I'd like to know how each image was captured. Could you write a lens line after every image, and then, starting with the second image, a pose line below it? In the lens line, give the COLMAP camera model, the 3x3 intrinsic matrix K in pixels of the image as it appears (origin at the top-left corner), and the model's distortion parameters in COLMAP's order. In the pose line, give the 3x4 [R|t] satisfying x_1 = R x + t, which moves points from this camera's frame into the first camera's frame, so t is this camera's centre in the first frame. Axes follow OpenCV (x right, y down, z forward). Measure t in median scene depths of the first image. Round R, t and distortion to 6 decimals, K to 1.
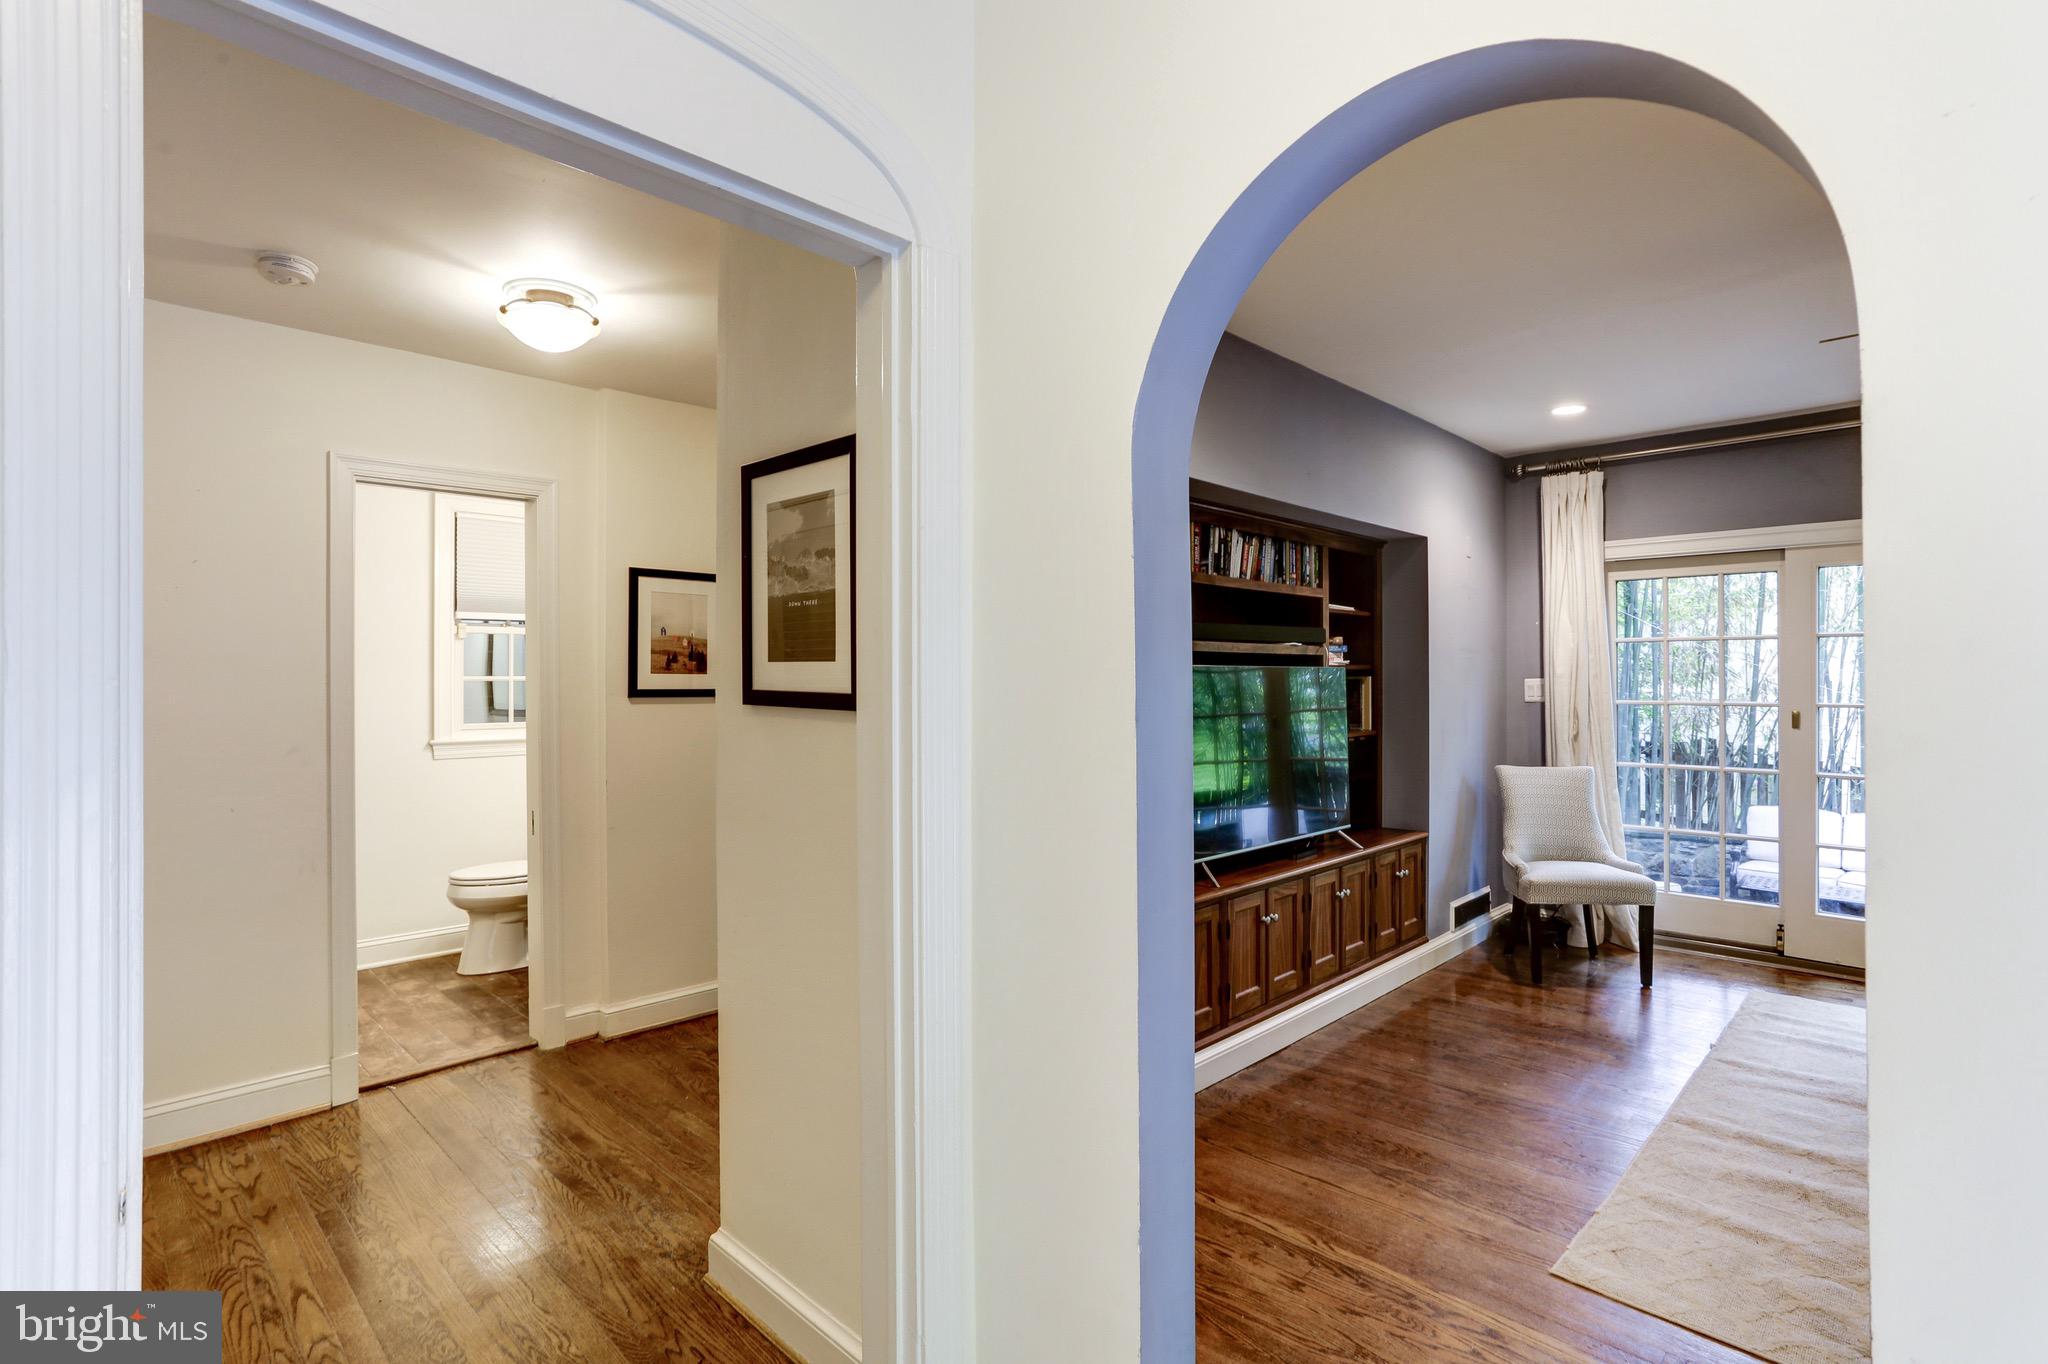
lens RADIAL K [[987.9, 0, 1012.5], [0, 987.9, 684.7], [0, 0, 1]] dist [-0.039183, 0.032362]
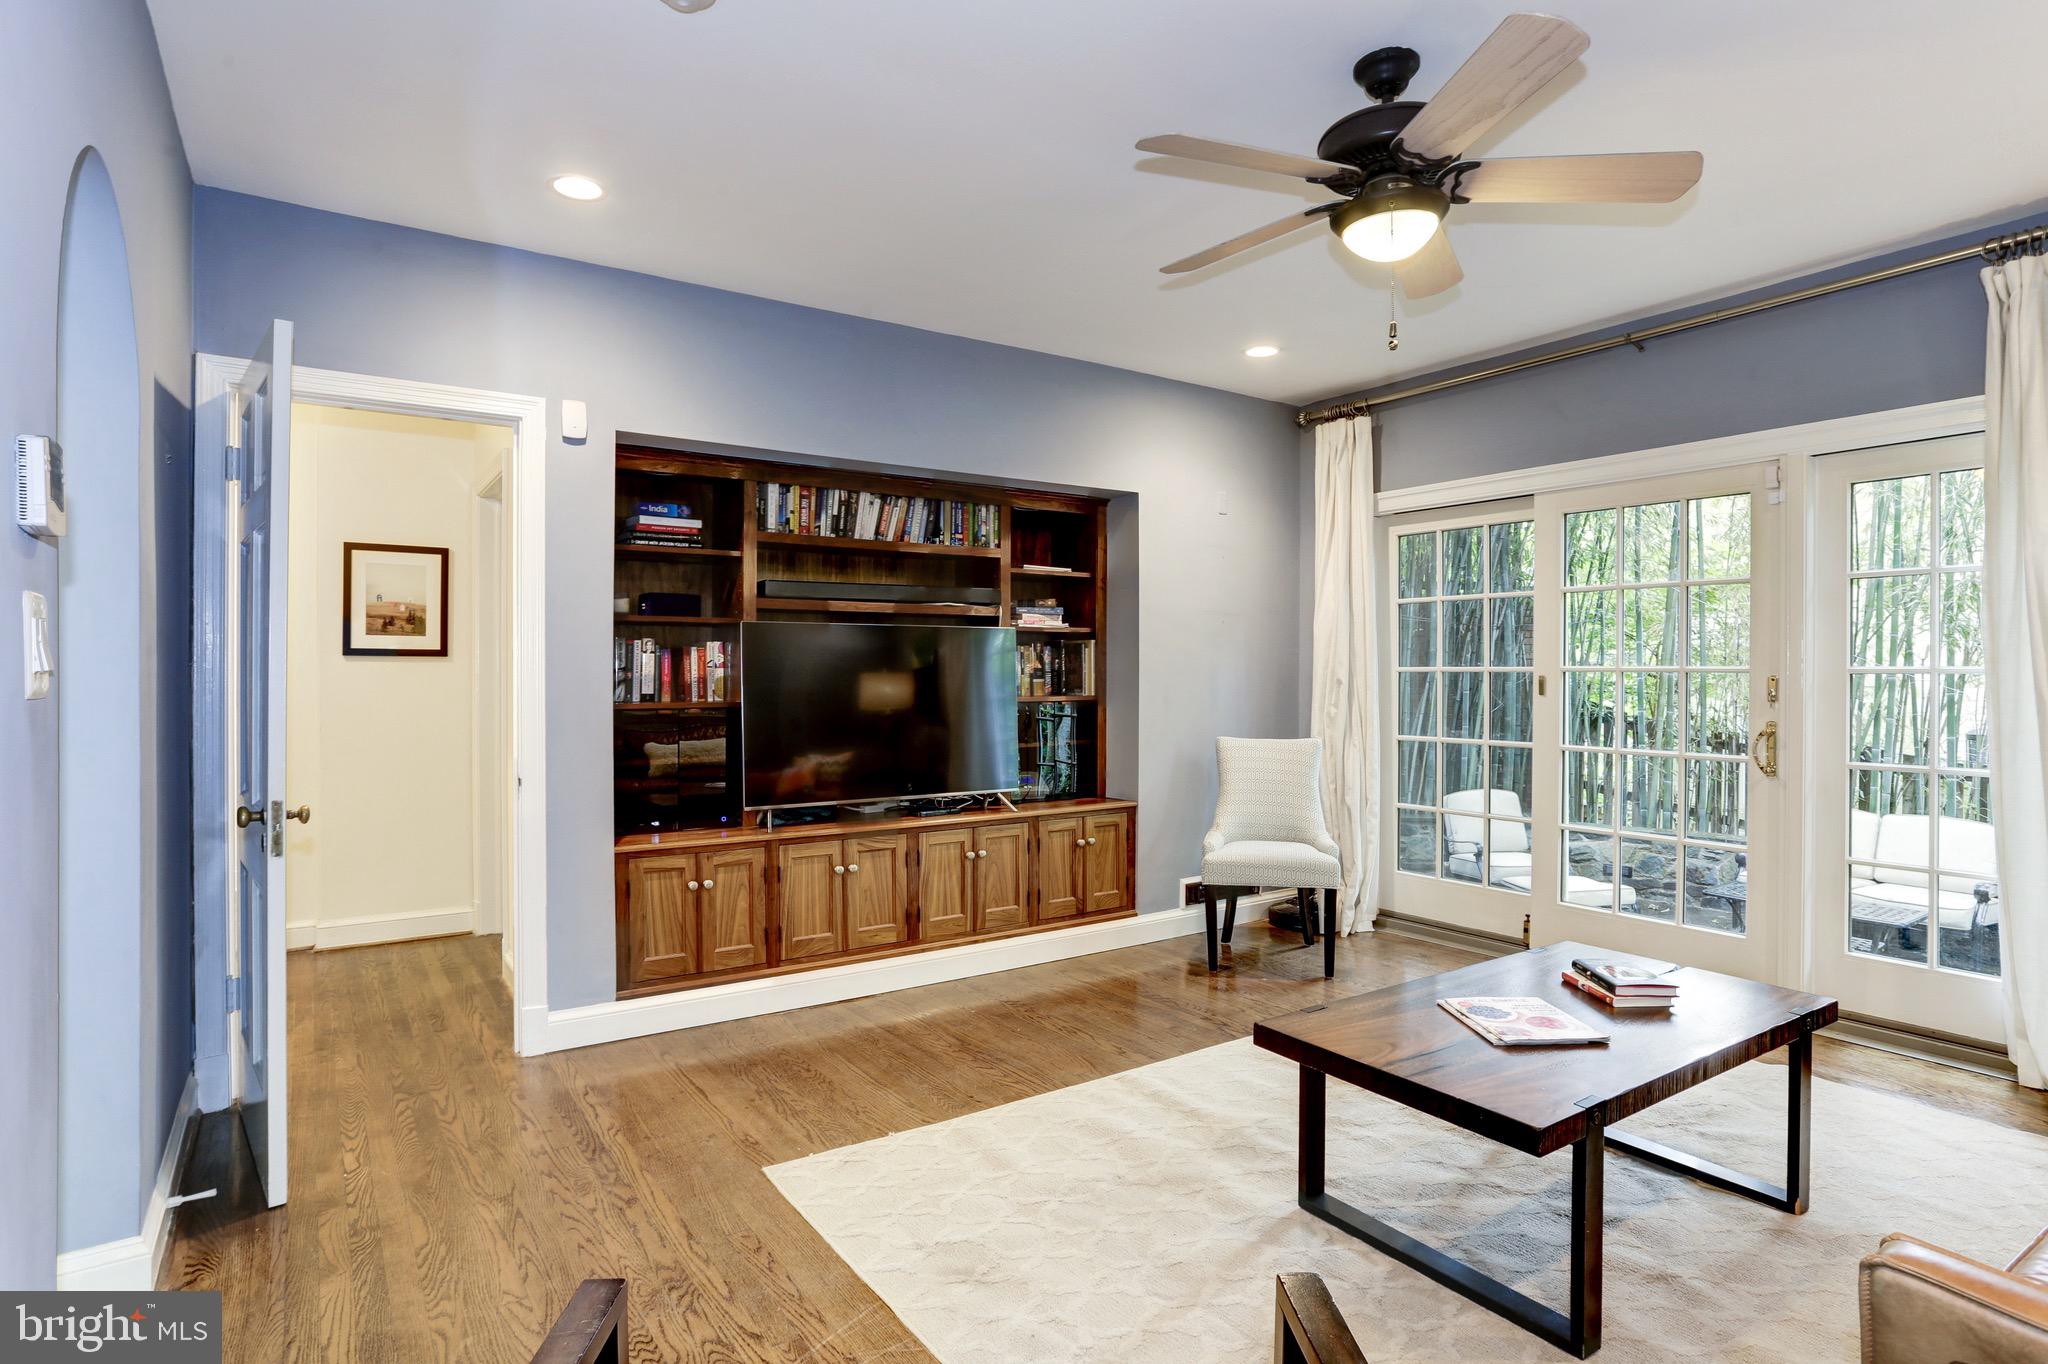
lens RADIAL K [[1061.3, 0, 1024.0], [0, 1061.3, 682.0], [0, 0, 1]] dist [-0.027945, 0.000523]
pose [[0.979635, 0.003811, -0.200748, 0.595952], [-0.003941, 0.999992, -0.000252, 0.038886], [0.200746, 0.001038, 0.979643, -0.039485]]
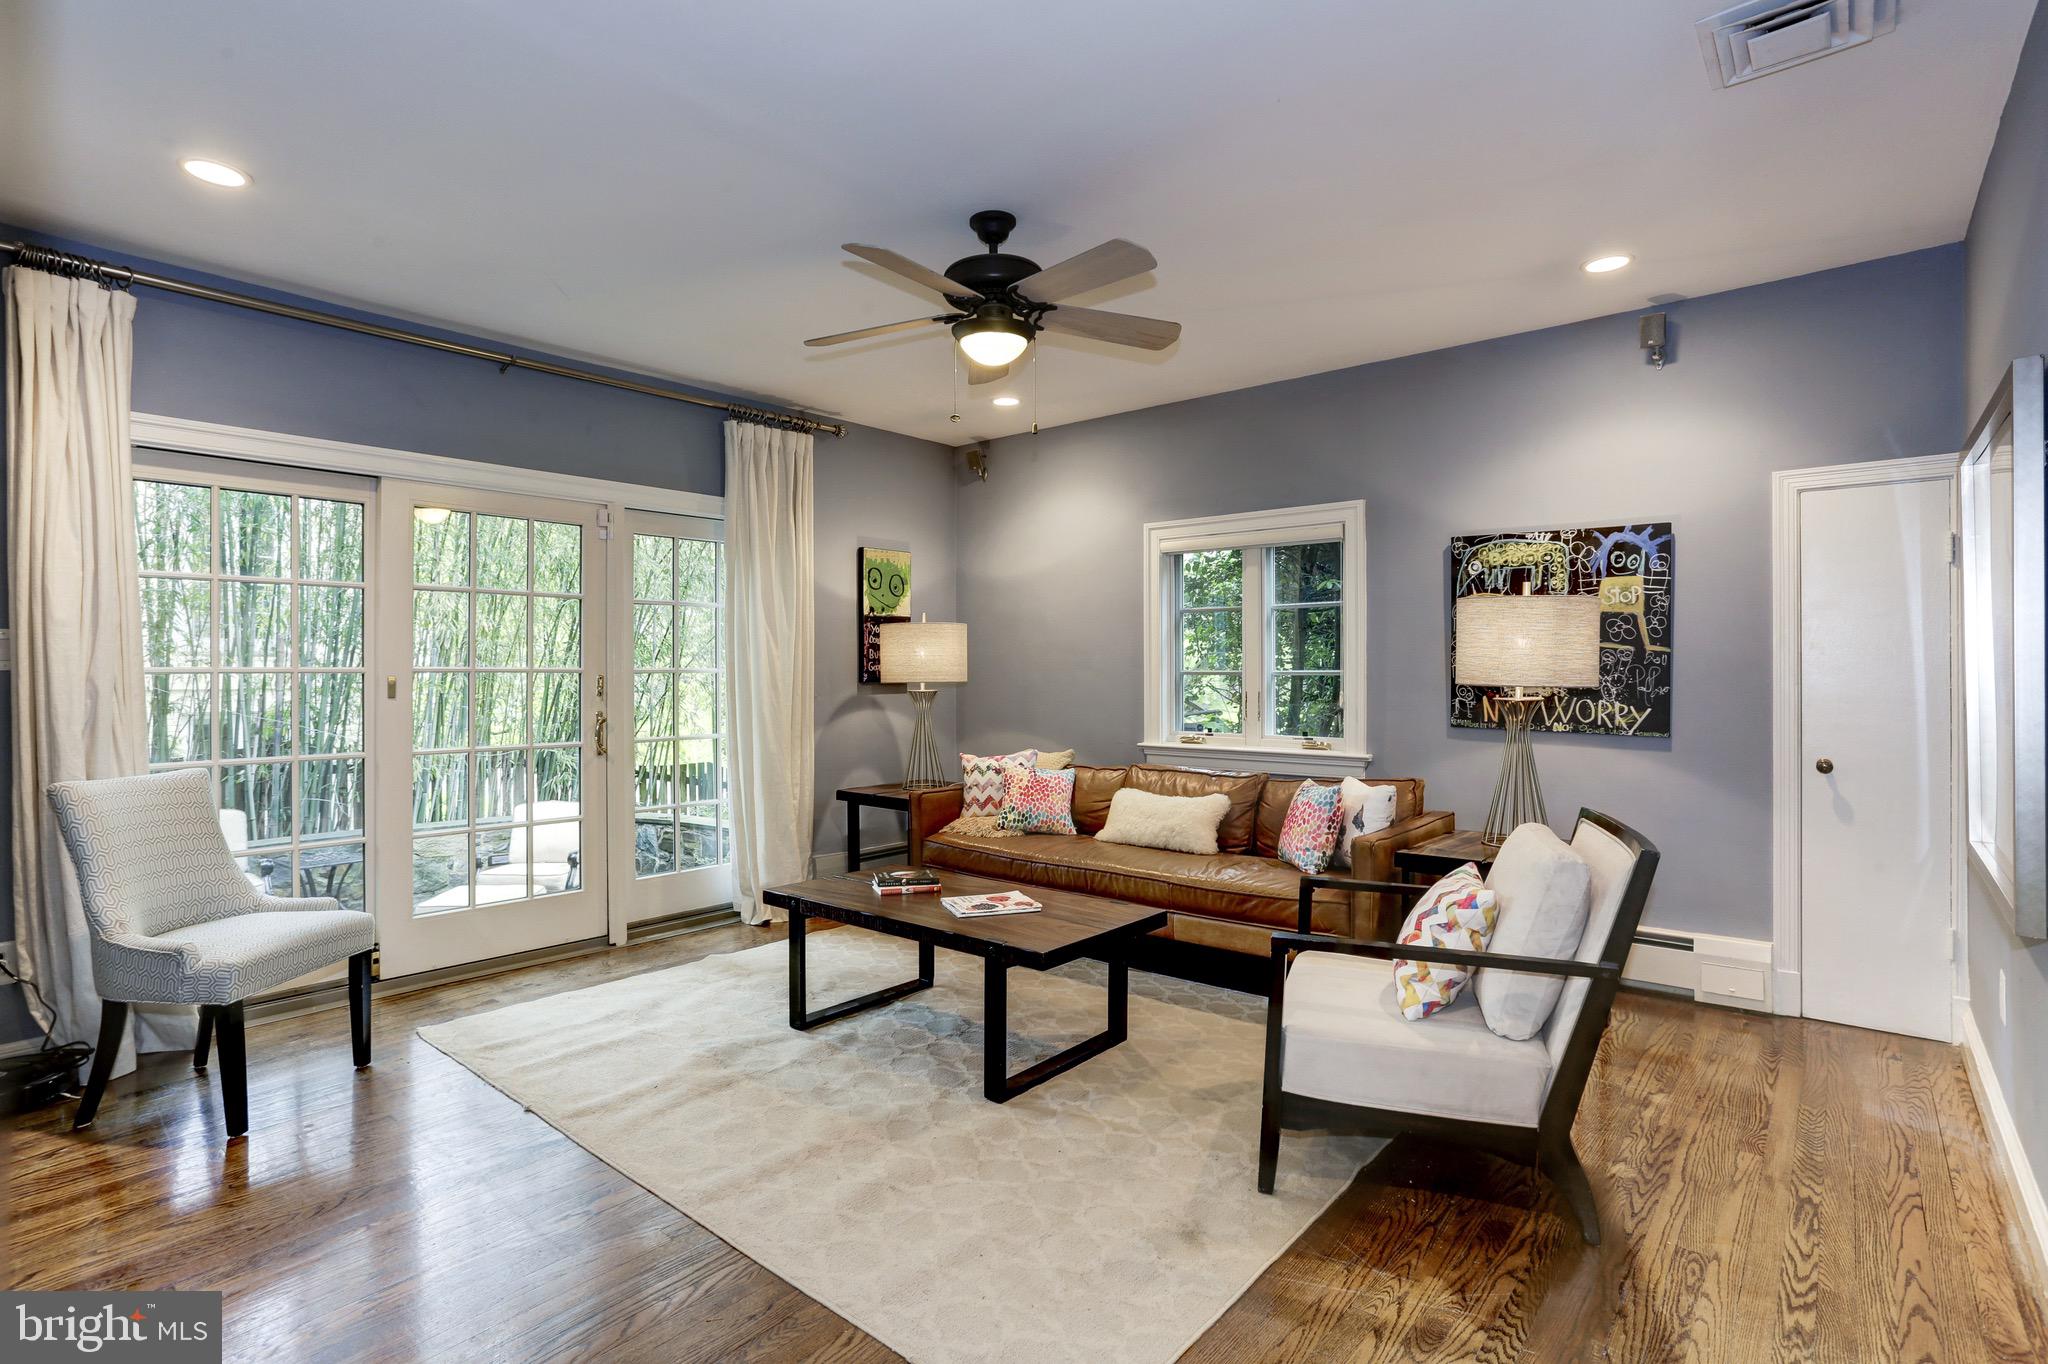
lens RADIAL K [[1012.2, 0, 993.3], [0, 1012.2, 665.4], [0, 0, 1]] dist [-0.061353, 0.035520]
pose [[-0.057306, 0.008598, 0.998320, -0.063562], [0.014355, 0.999867, -0.007788, 0.035587], [-0.998253, 0.013884, -0.057422, 0.605841]]
